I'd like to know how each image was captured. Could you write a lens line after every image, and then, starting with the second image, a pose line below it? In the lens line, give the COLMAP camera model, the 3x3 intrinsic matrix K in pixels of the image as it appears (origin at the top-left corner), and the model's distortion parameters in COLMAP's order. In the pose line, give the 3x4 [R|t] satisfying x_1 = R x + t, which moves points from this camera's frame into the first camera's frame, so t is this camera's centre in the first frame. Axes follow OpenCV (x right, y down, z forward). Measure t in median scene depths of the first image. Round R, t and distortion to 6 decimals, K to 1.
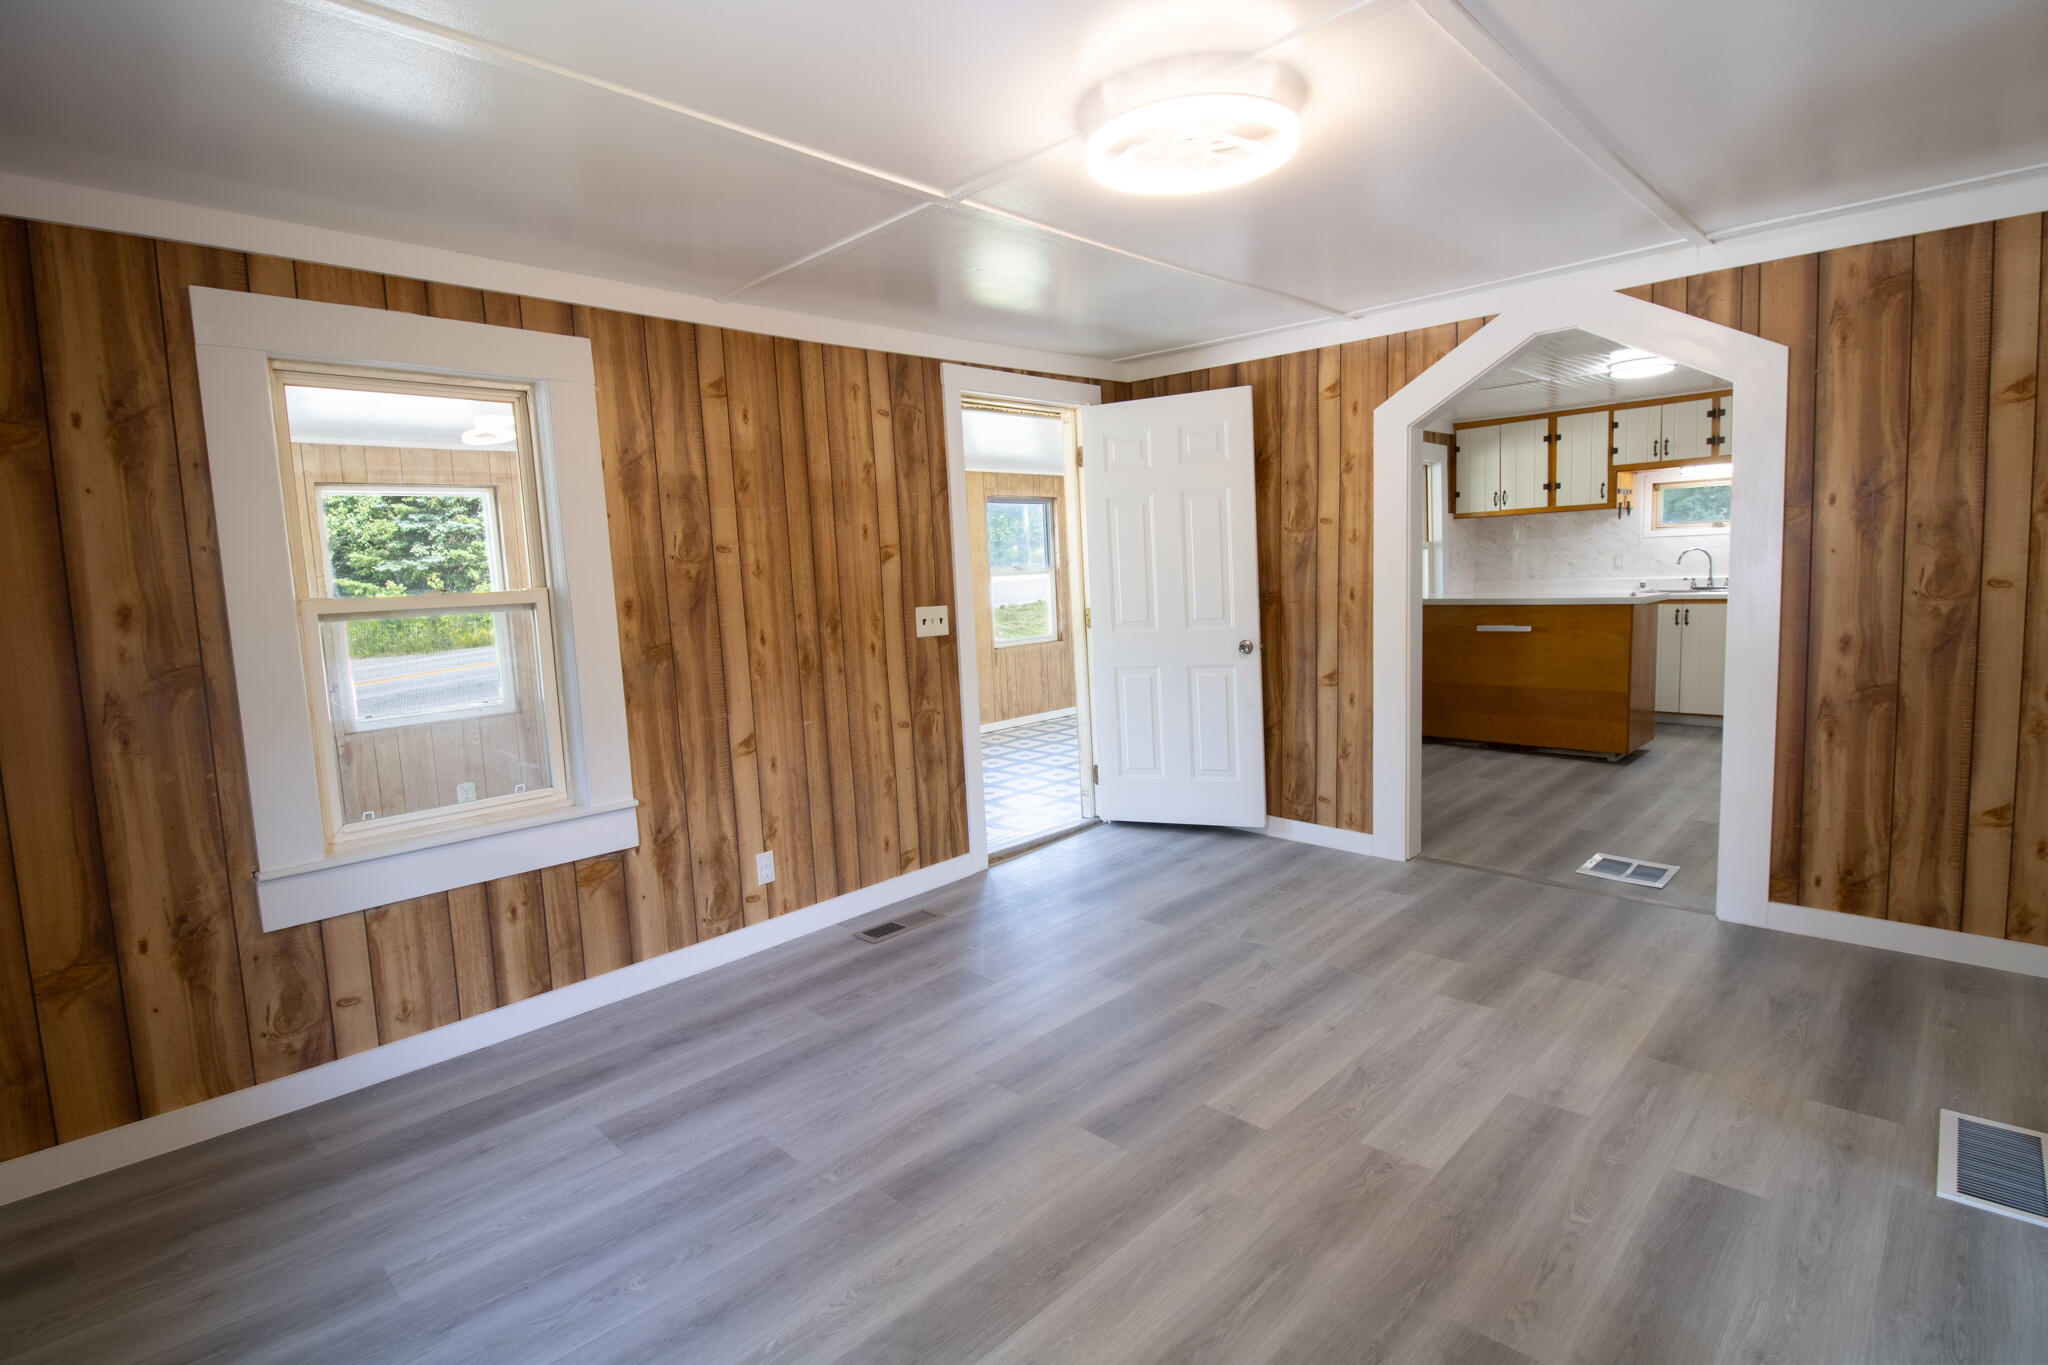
lens RADIAL K [[985.0, 0, 1017.4], [0, 985.0, 669.3], [0, 0, 1]] dist [0.004430, -0.016544]
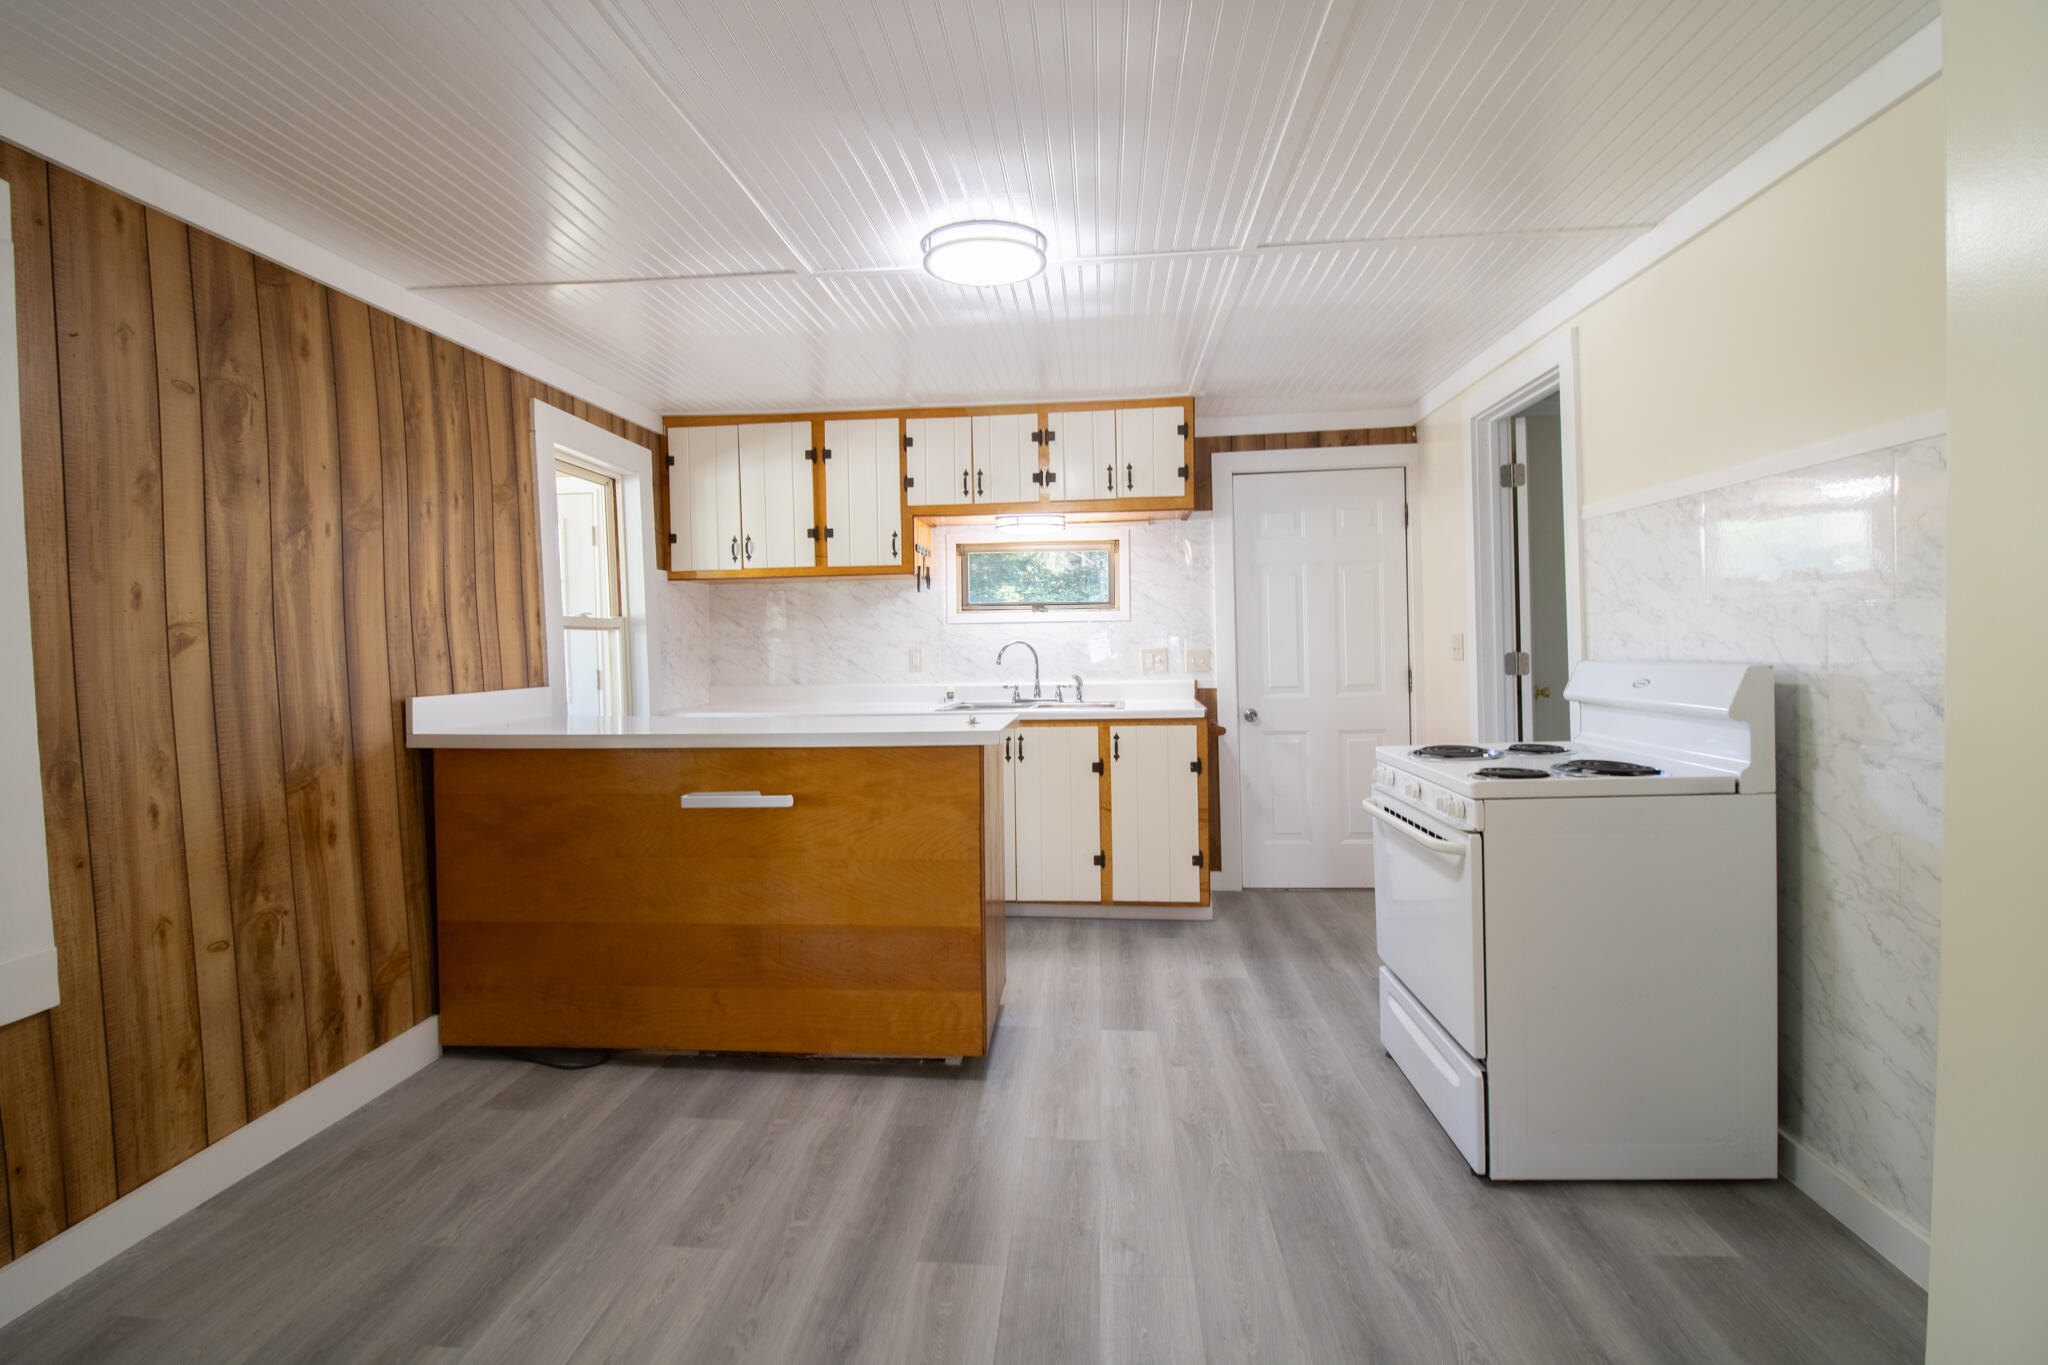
lens RADIAL K [[987.4, 0, 1019.7], [0, 987.4, 676.4], [0, 0, 1]] dist [0.004585, -0.016102]
pose [[0.767614, 0.008060, 0.640862, 0.417975], [0.048350, 0.996343, -0.070445, -0.083420], [-0.639086, 0.085060, 0.764417, 0.781856]]
